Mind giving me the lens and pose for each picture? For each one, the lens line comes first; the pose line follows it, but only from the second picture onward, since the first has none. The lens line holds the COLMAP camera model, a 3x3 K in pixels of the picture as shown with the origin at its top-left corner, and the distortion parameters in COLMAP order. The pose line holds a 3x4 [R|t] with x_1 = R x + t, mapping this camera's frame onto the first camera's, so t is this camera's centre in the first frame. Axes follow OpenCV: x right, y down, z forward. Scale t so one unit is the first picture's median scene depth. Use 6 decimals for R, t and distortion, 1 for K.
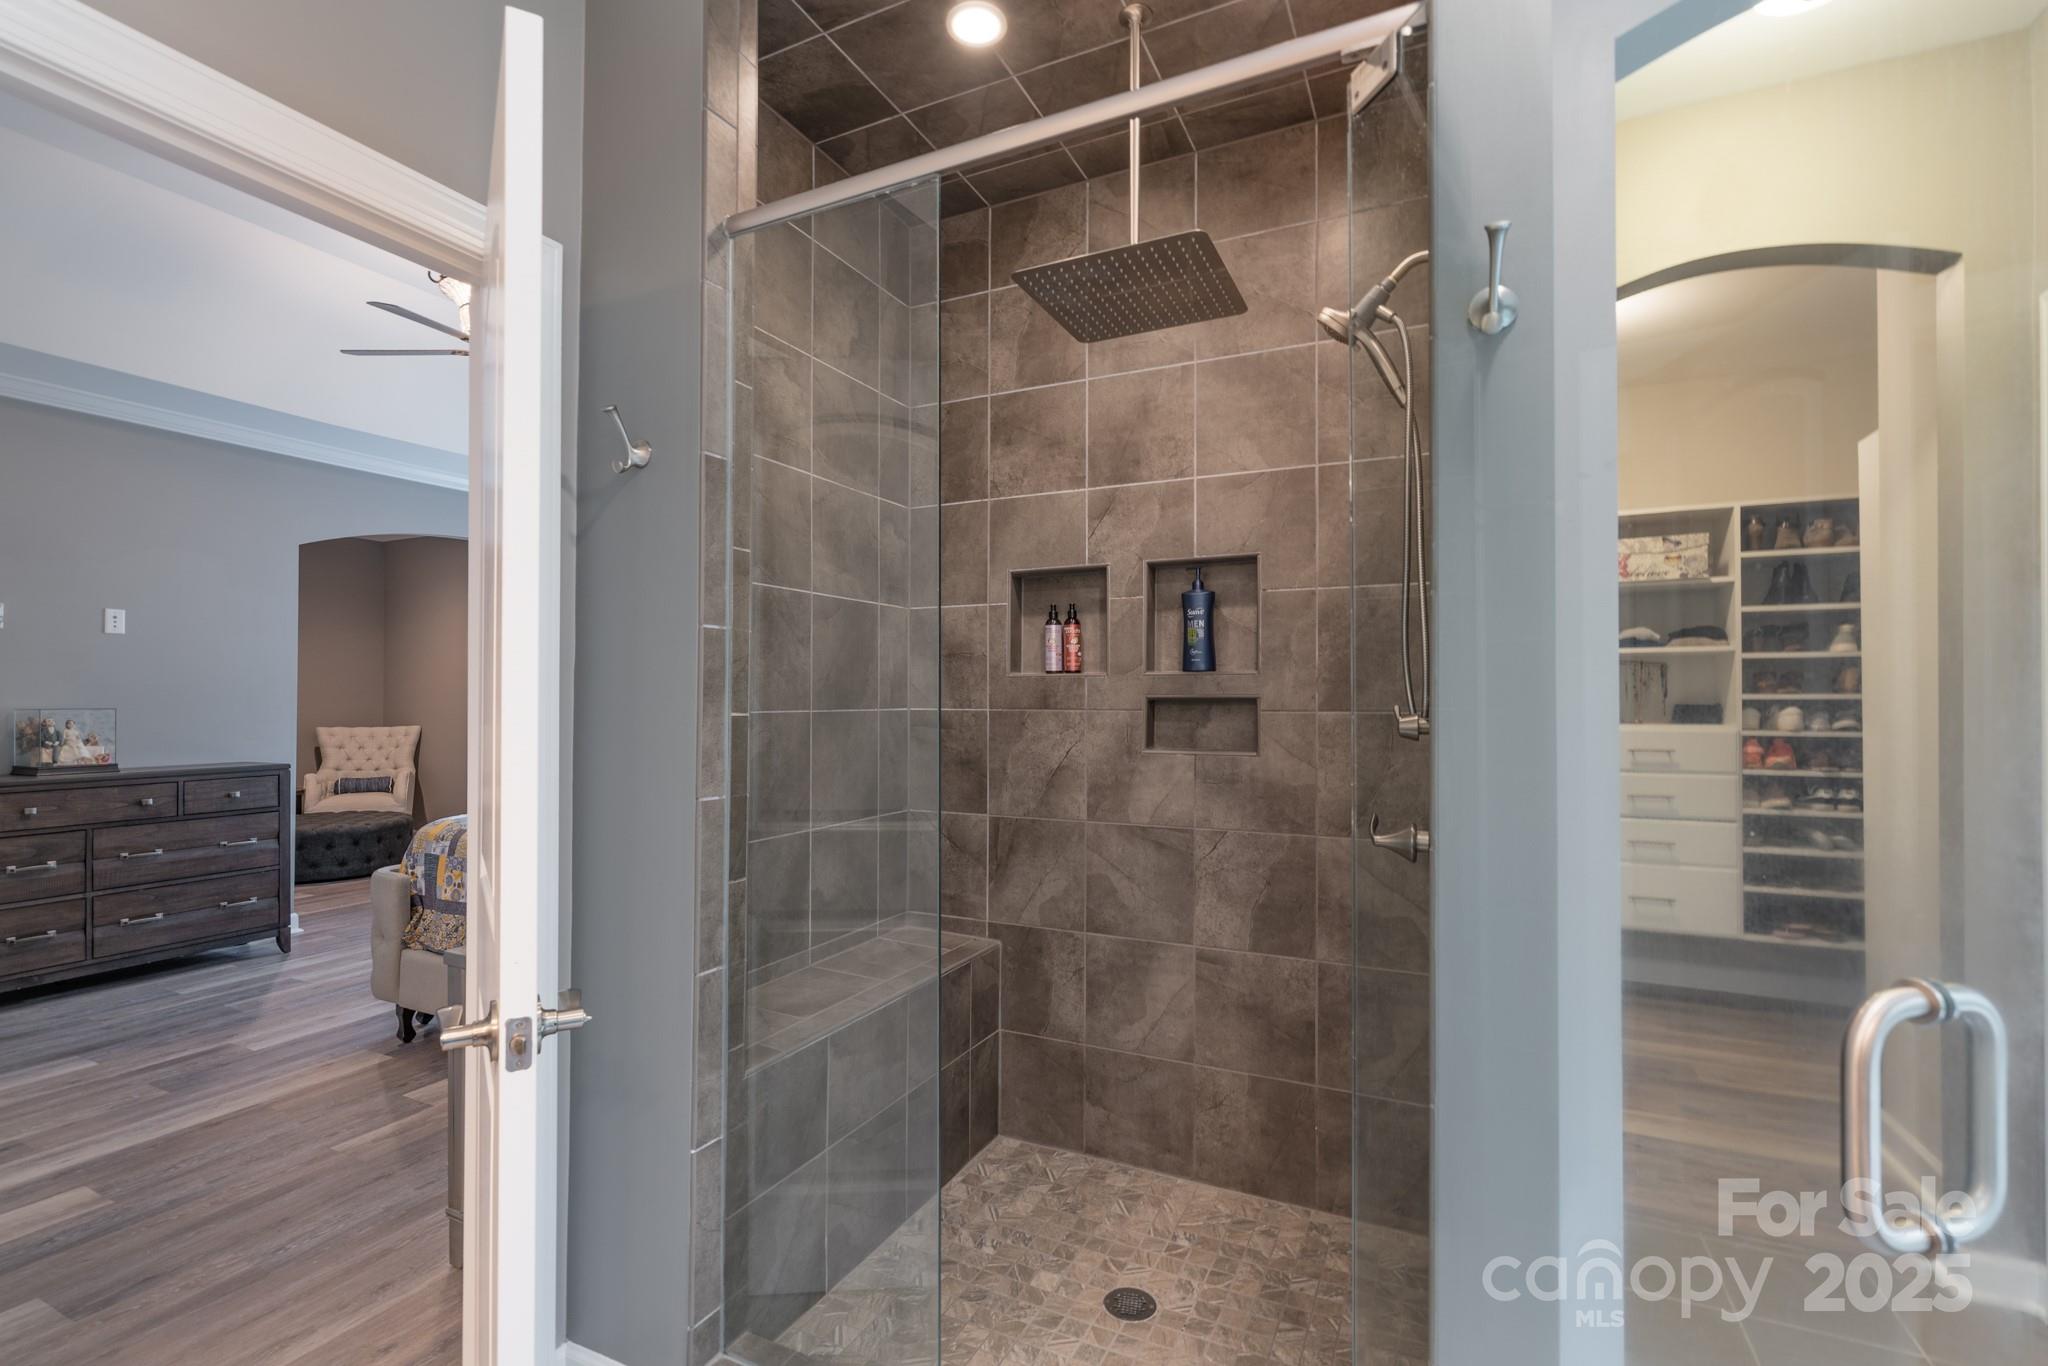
lens RADIAL K [[916.7, 0, 1020.8], [0, 916.7, 693.0], [0, 0, 1]] dist [-0.001517, 0.000008]
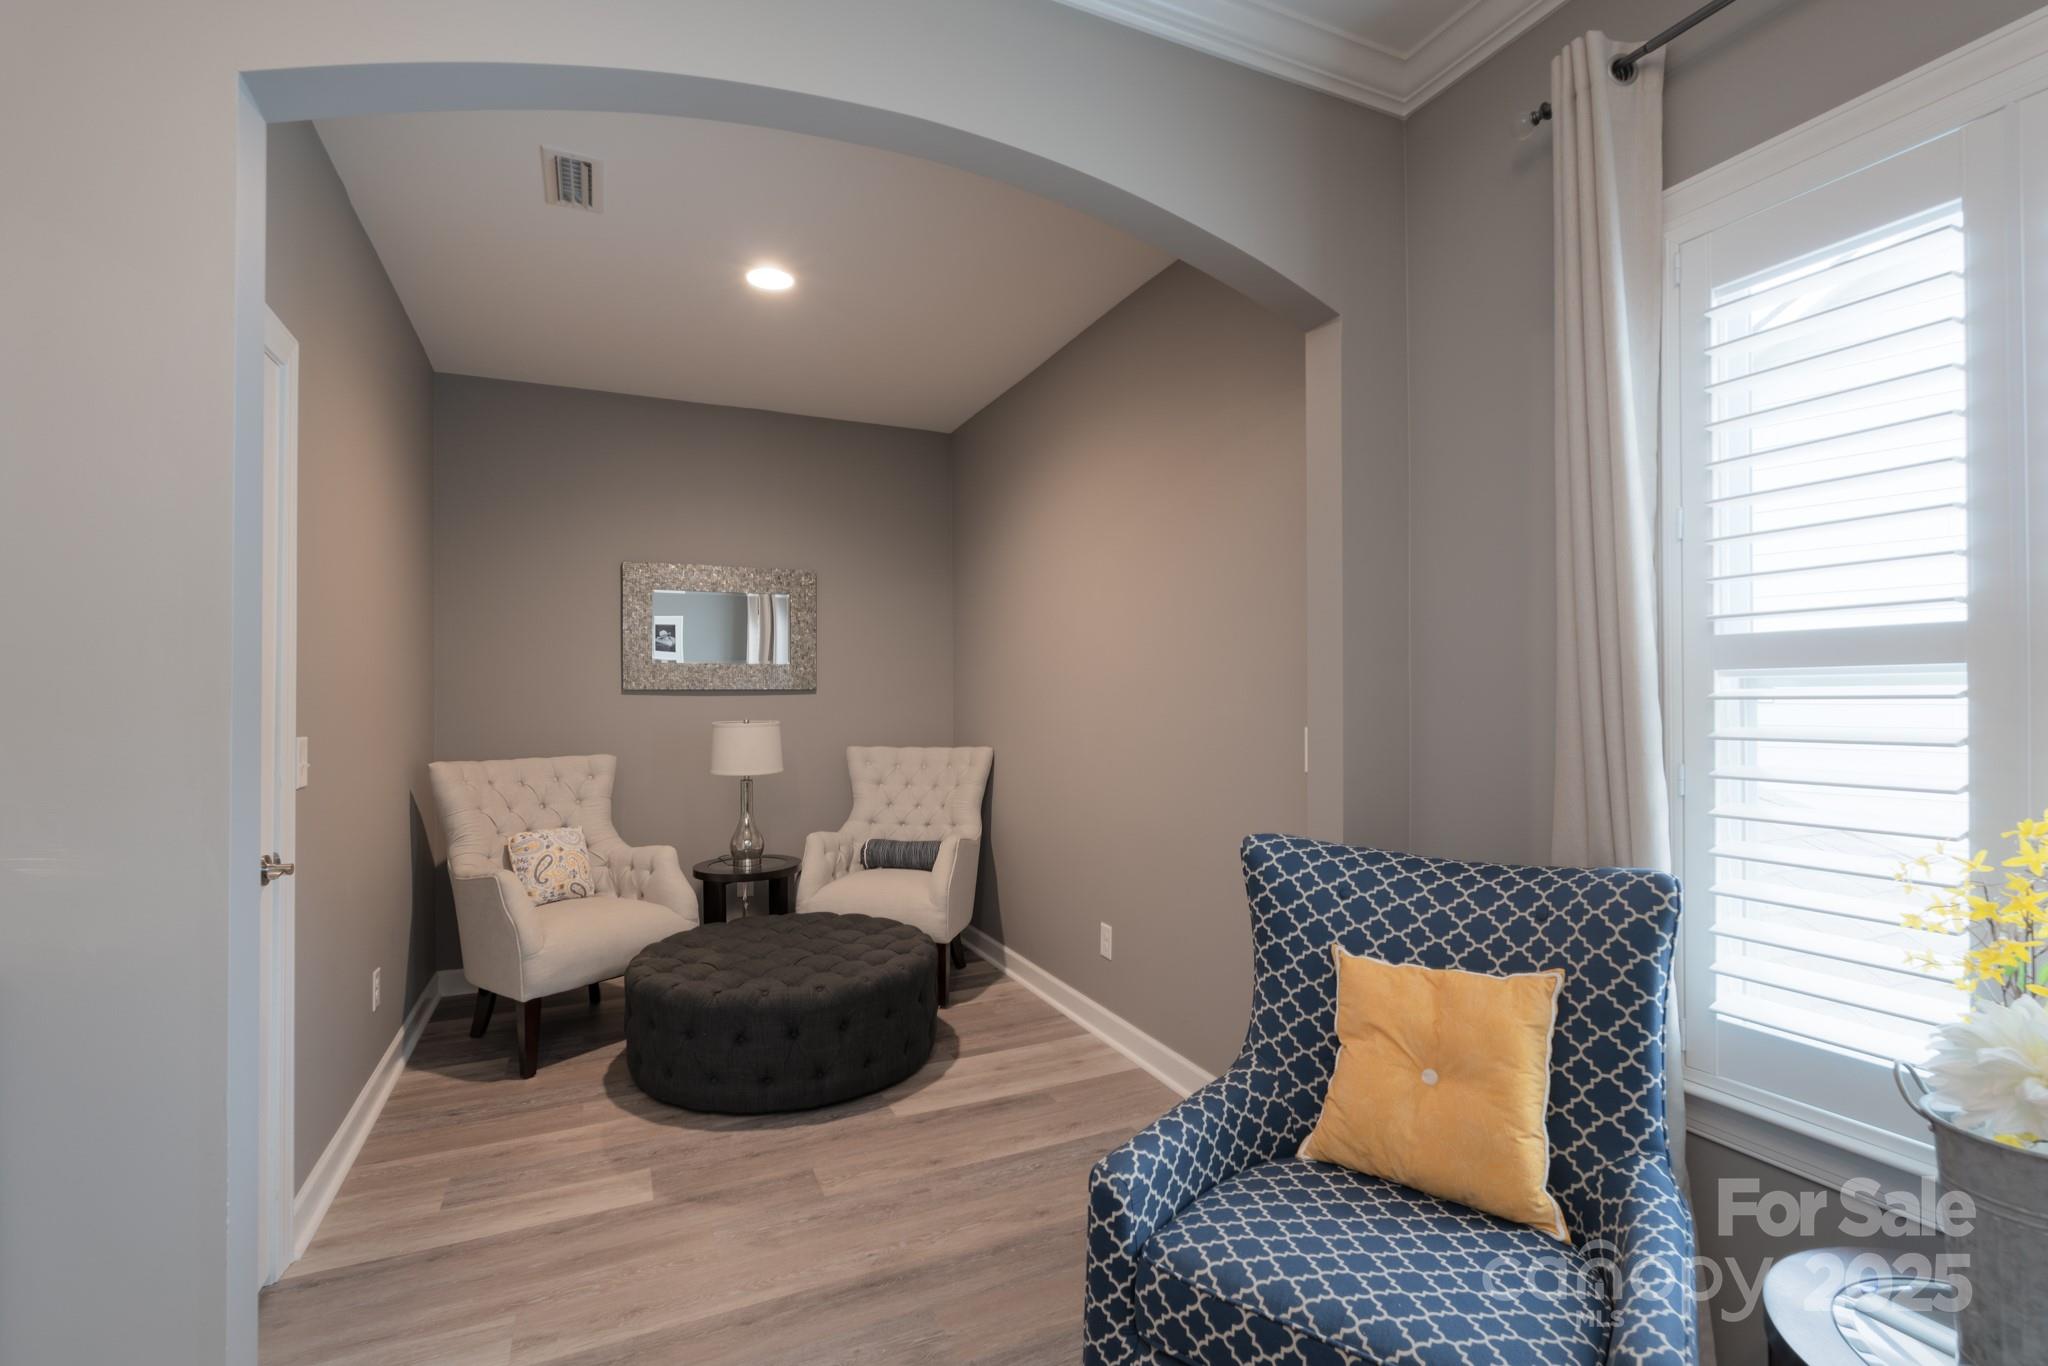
lens RADIAL K [[916.7, 0, 1023.3], [0, 916.7, 686.5], [0, 0, 1]] dist [-0.001517, 0.000008]
pose [[0.775724, -0.013605, -0.630926, -0.306176], [0.008781, 0.999903, -0.010765, 0.005438], [0.631012, 0.002811, 0.775768, 0.611168]]
